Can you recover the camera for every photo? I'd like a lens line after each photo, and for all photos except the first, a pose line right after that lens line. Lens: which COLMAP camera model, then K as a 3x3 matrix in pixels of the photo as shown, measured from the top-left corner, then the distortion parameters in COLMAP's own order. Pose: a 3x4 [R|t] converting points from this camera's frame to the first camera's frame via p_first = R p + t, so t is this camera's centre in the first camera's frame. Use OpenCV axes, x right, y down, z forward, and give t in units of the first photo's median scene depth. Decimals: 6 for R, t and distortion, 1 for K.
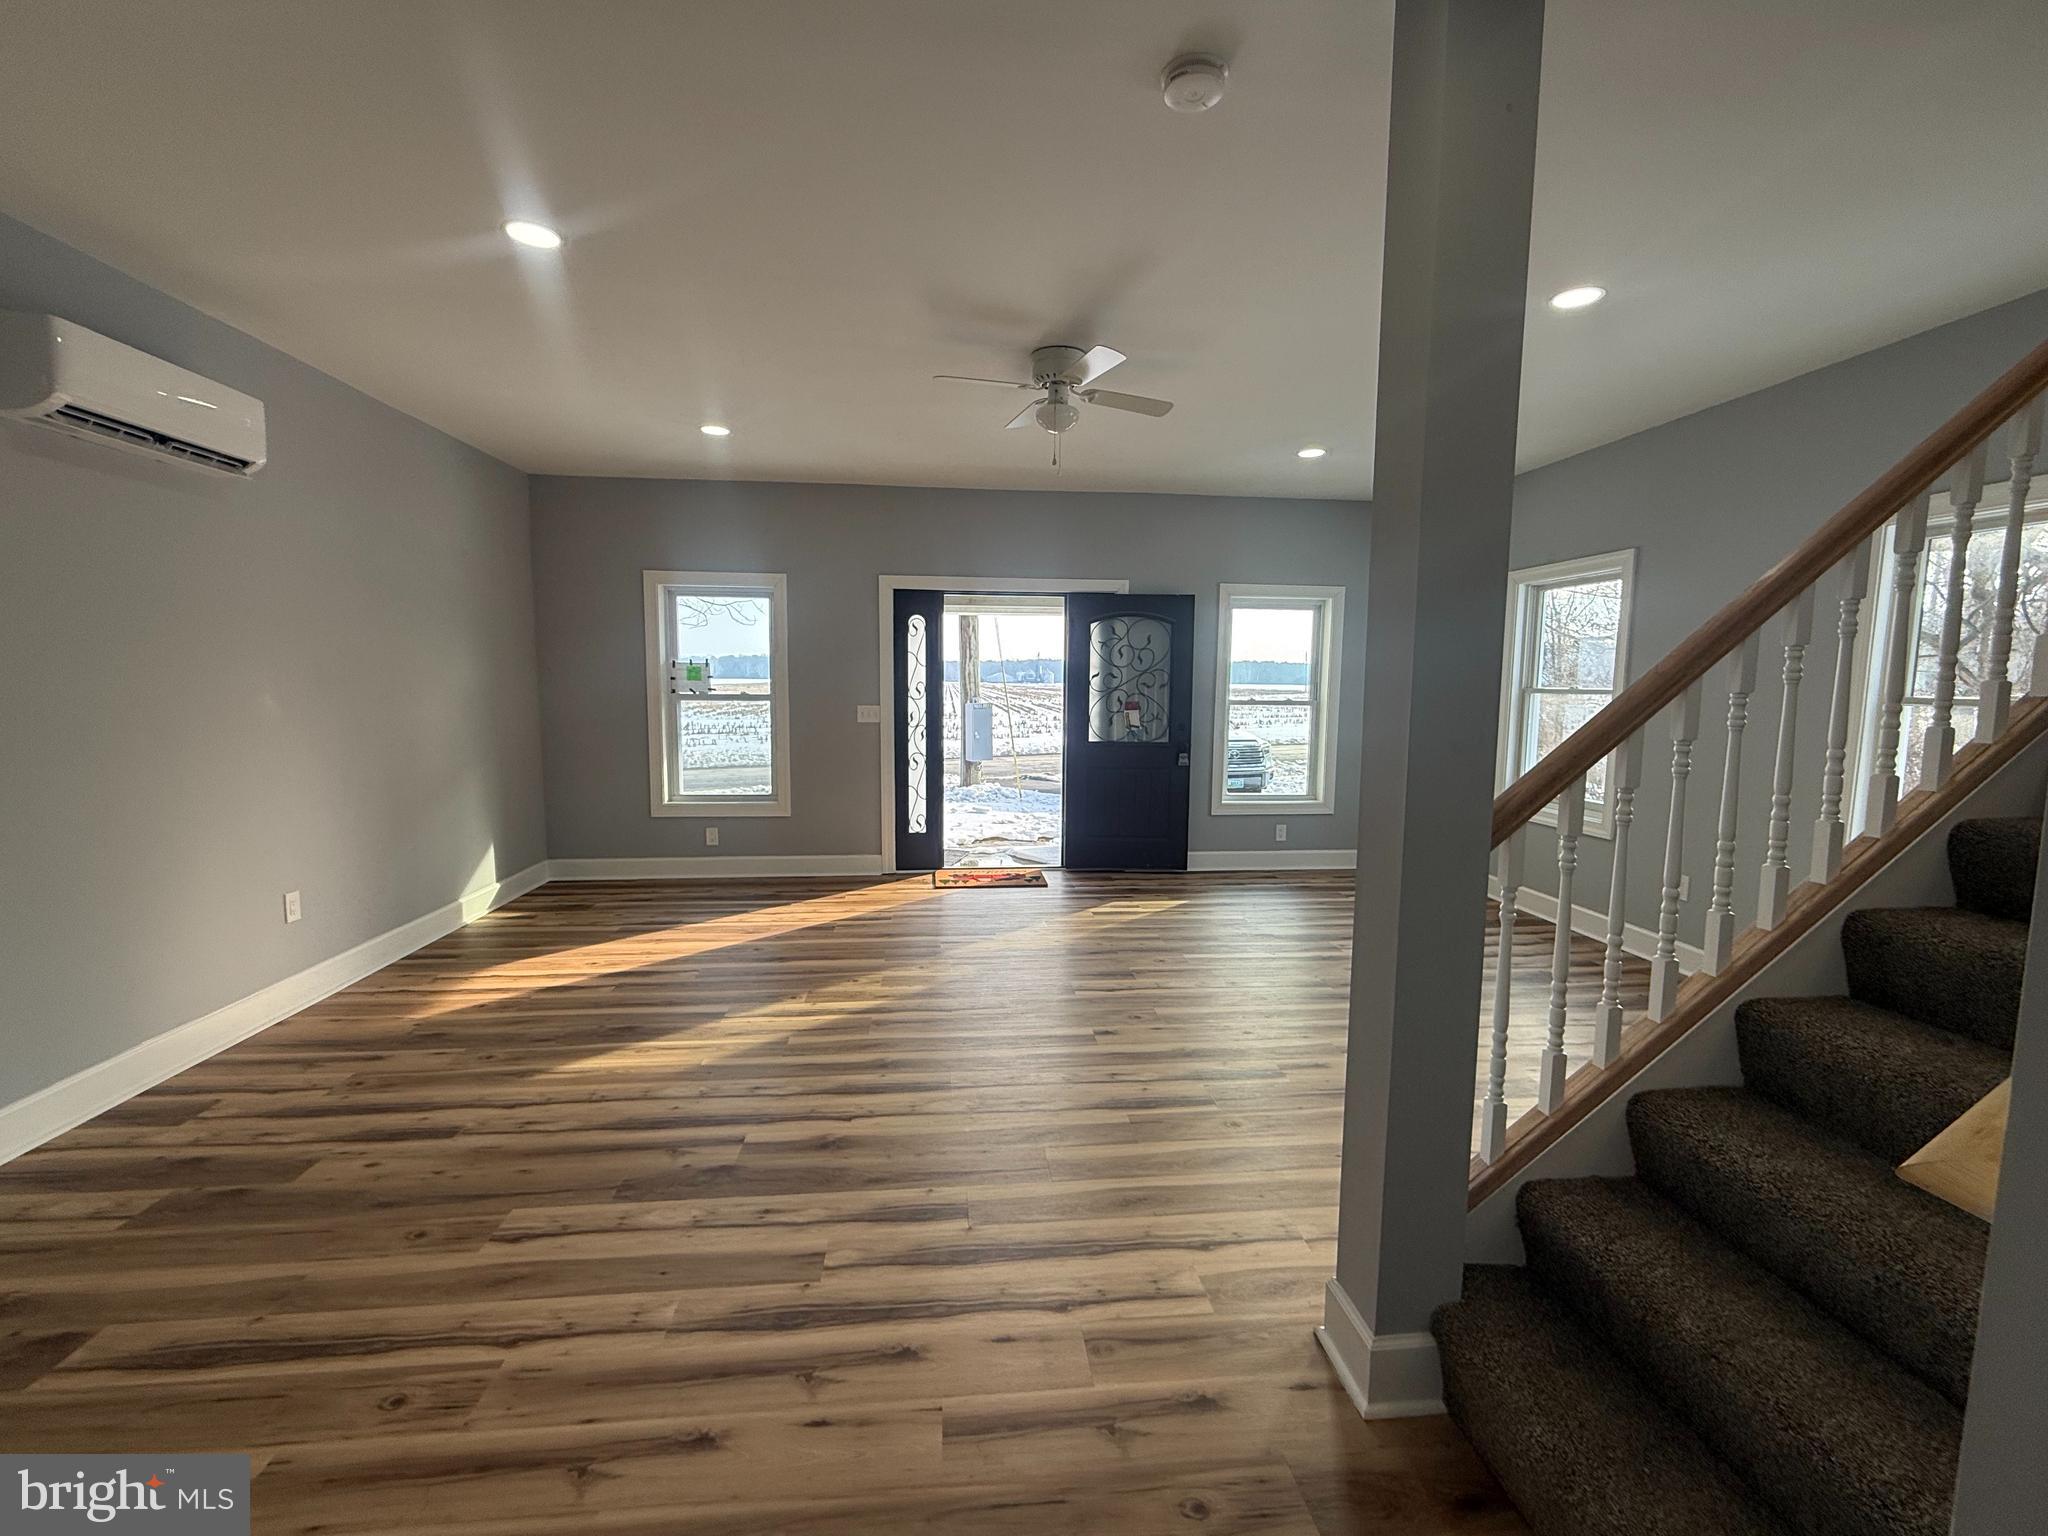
lens RADIAL K [[837.7, 0, 1013.6], [0, 837.7, 764.5], [0, 0, 1]] dist [0.001664, -0.000092]
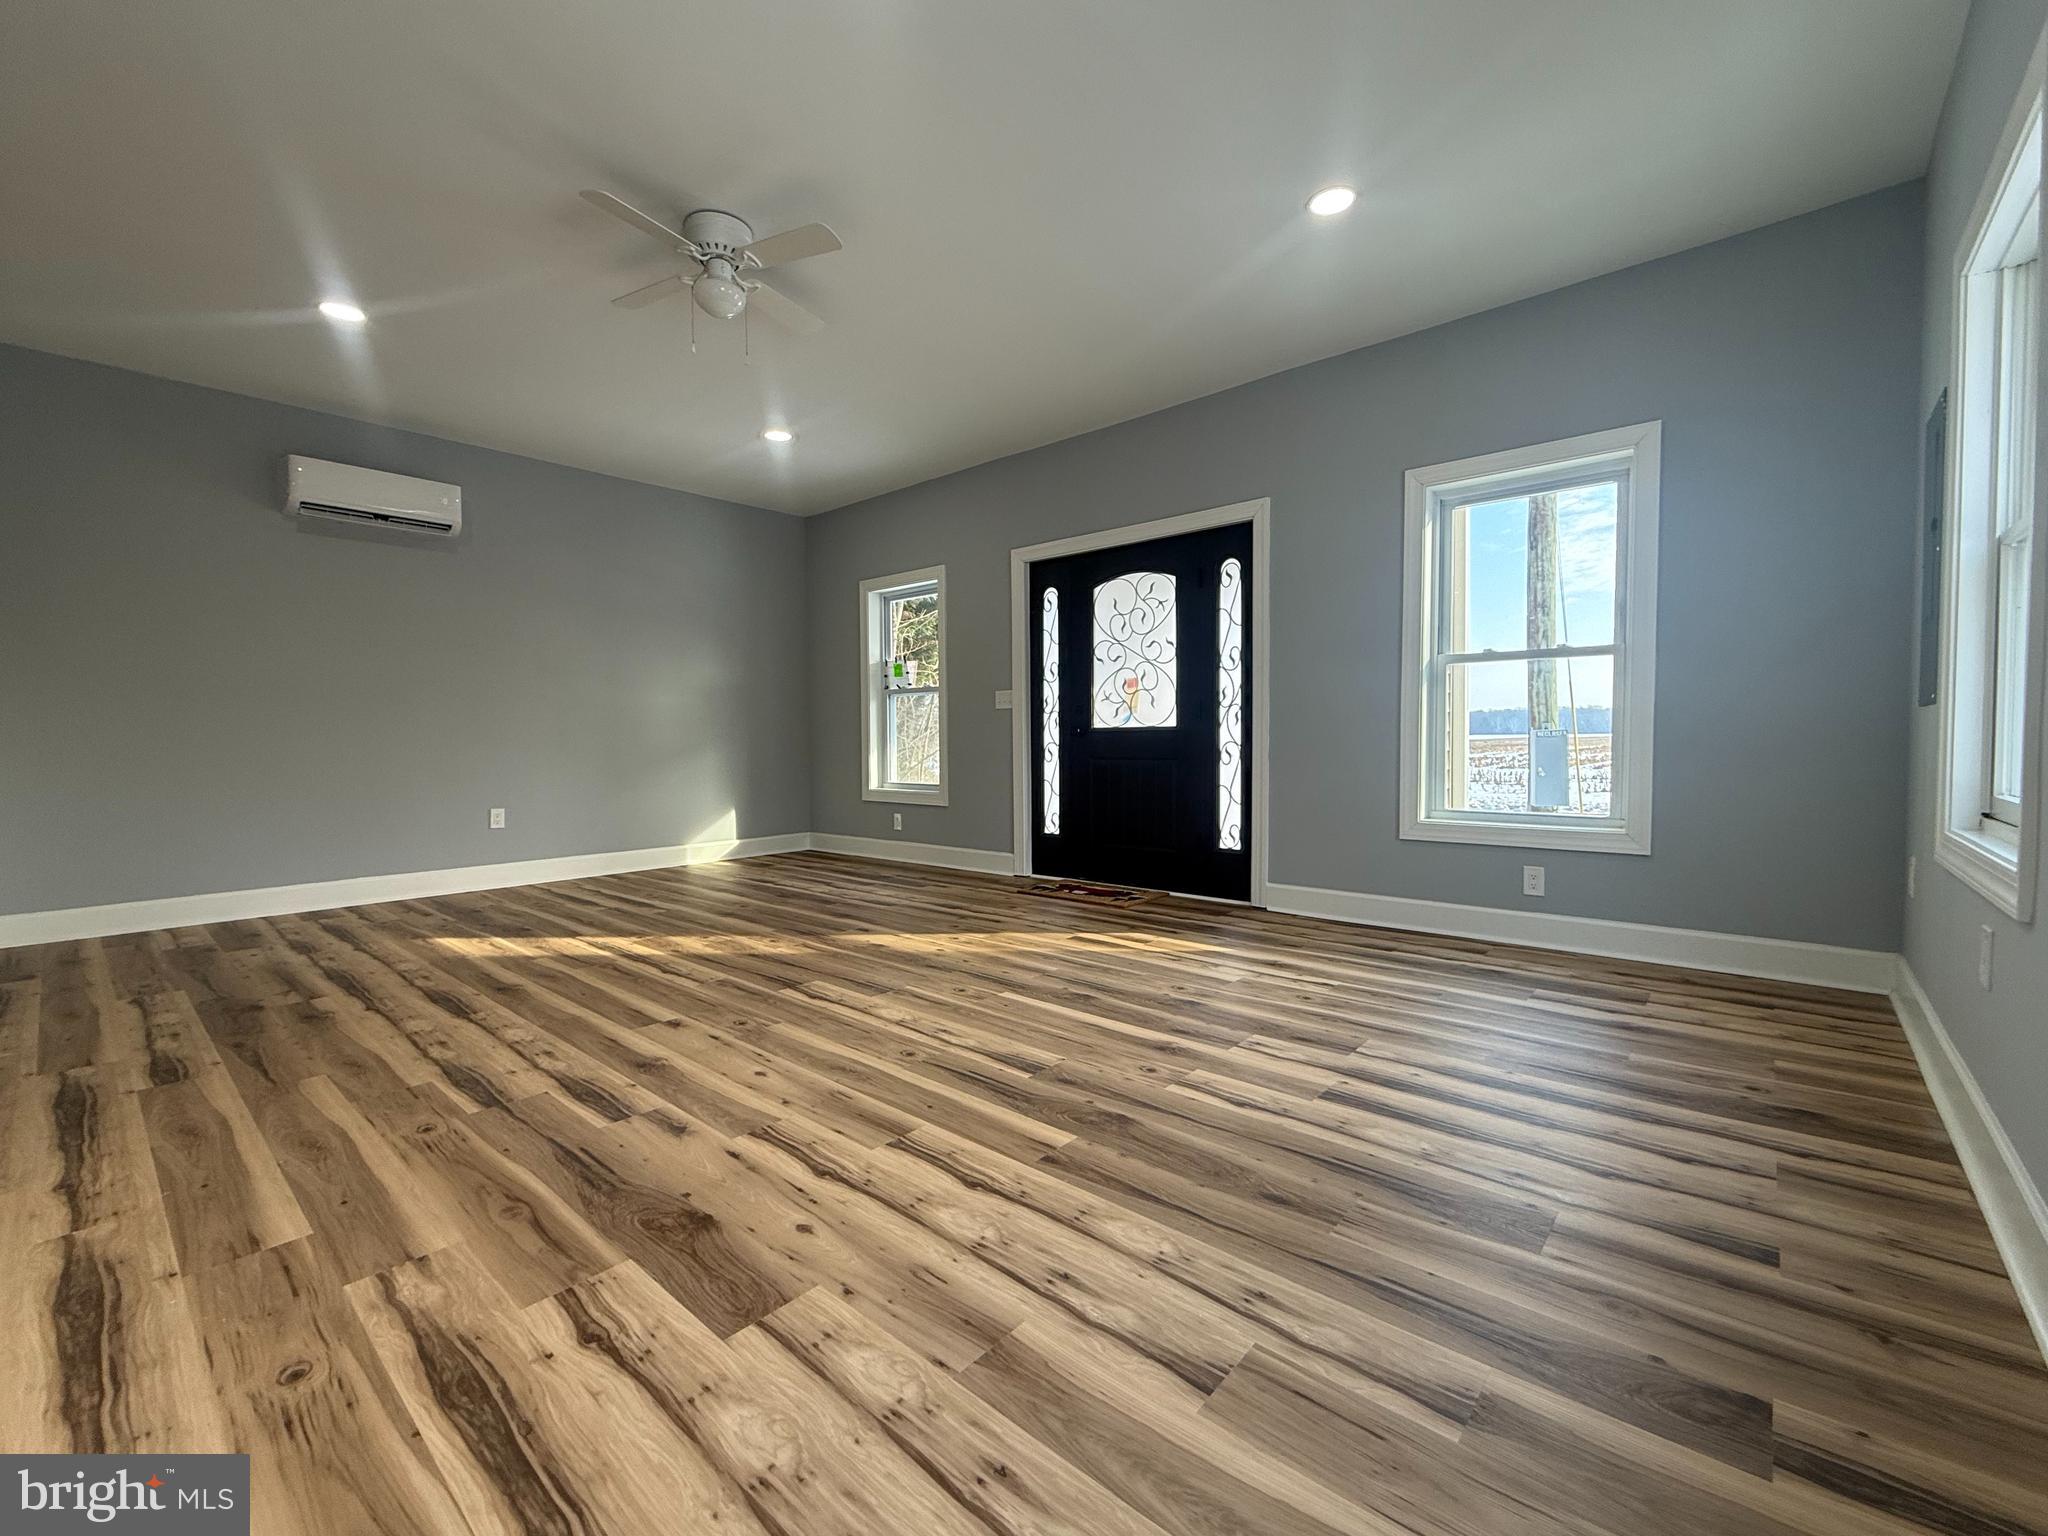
lens RADIAL K [[837.7, 0, 1013.6], [0, 837.7, 764.5], [0, 0, 1]] dist [0.001664, -0.000092]
pose [[0.688890, 0.010263, -0.724793, 0.636283], [-0.057479, 0.997525, -0.040506, 0.060393], [0.722583, 0.069564, 0.687775, 0.465895]]
